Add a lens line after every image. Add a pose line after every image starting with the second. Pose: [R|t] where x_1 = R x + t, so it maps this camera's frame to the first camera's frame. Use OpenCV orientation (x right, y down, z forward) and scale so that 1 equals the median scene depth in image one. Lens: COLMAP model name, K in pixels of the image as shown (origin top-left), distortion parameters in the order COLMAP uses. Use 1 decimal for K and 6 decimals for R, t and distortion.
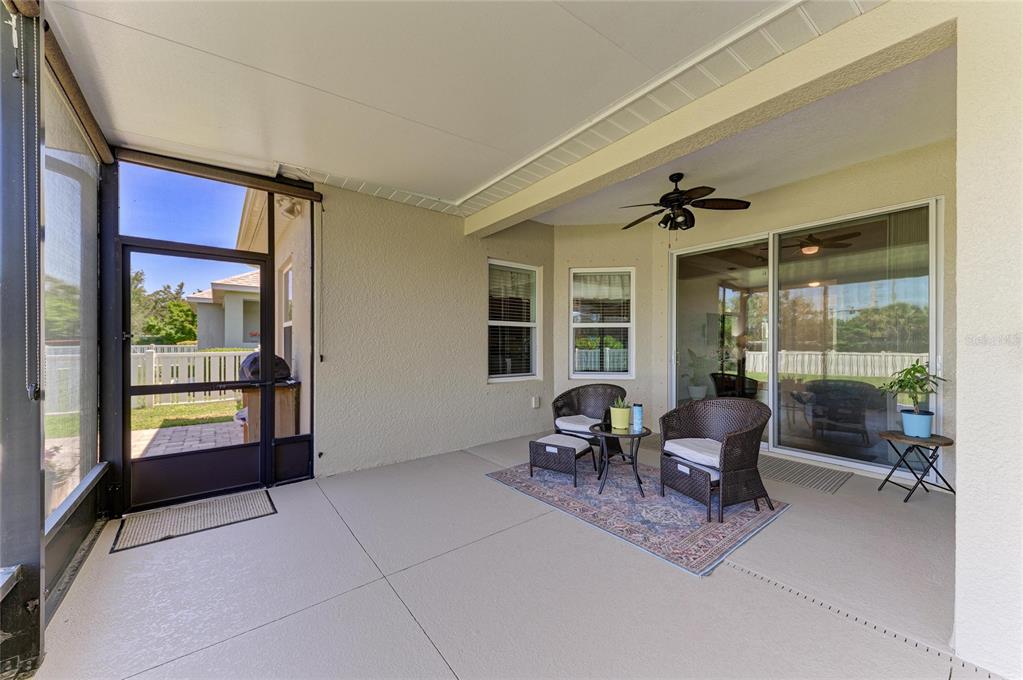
lens RADIAL K [[382.5, 0, 516.9], [0, 382.5, 339.8], [0, 0, 1]] dist [-0.000611, 0.000004]
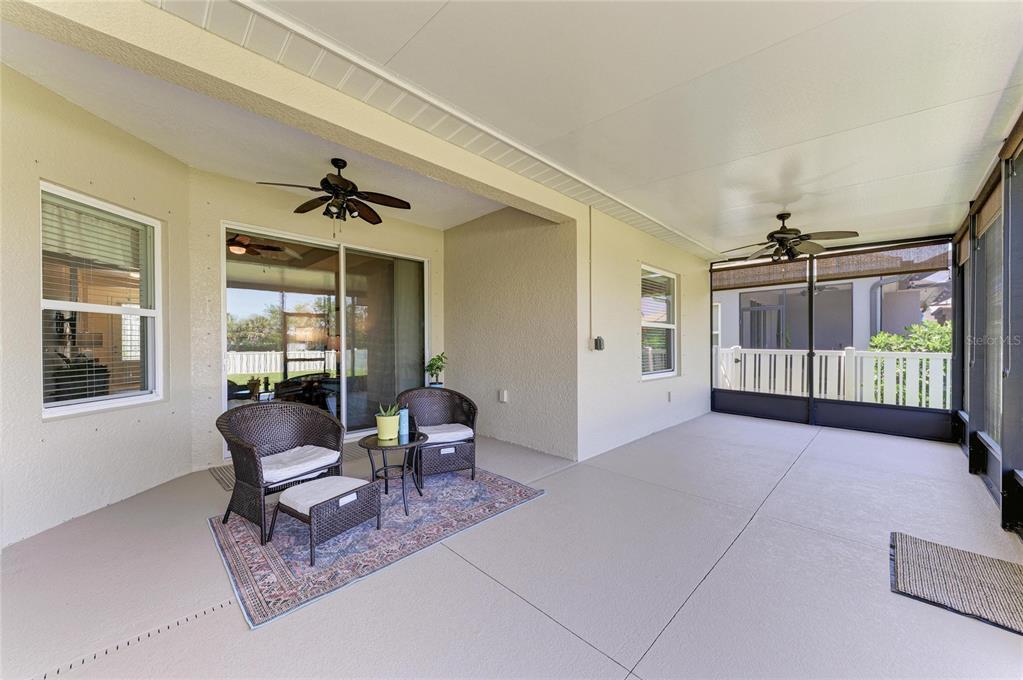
lens RADIAL K [[382.5, 0, 517.8], [0, 382.5, 341.1], [0, 0, 1]] dist [-0.000611, 0.000004]
pose [[-0.115193, -0.005954, 0.993325, -0.707029], [0.003900, 0.999972, 0.006446, -0.001652], [-0.993335, 0.004617, -0.115167, 0.880335]]
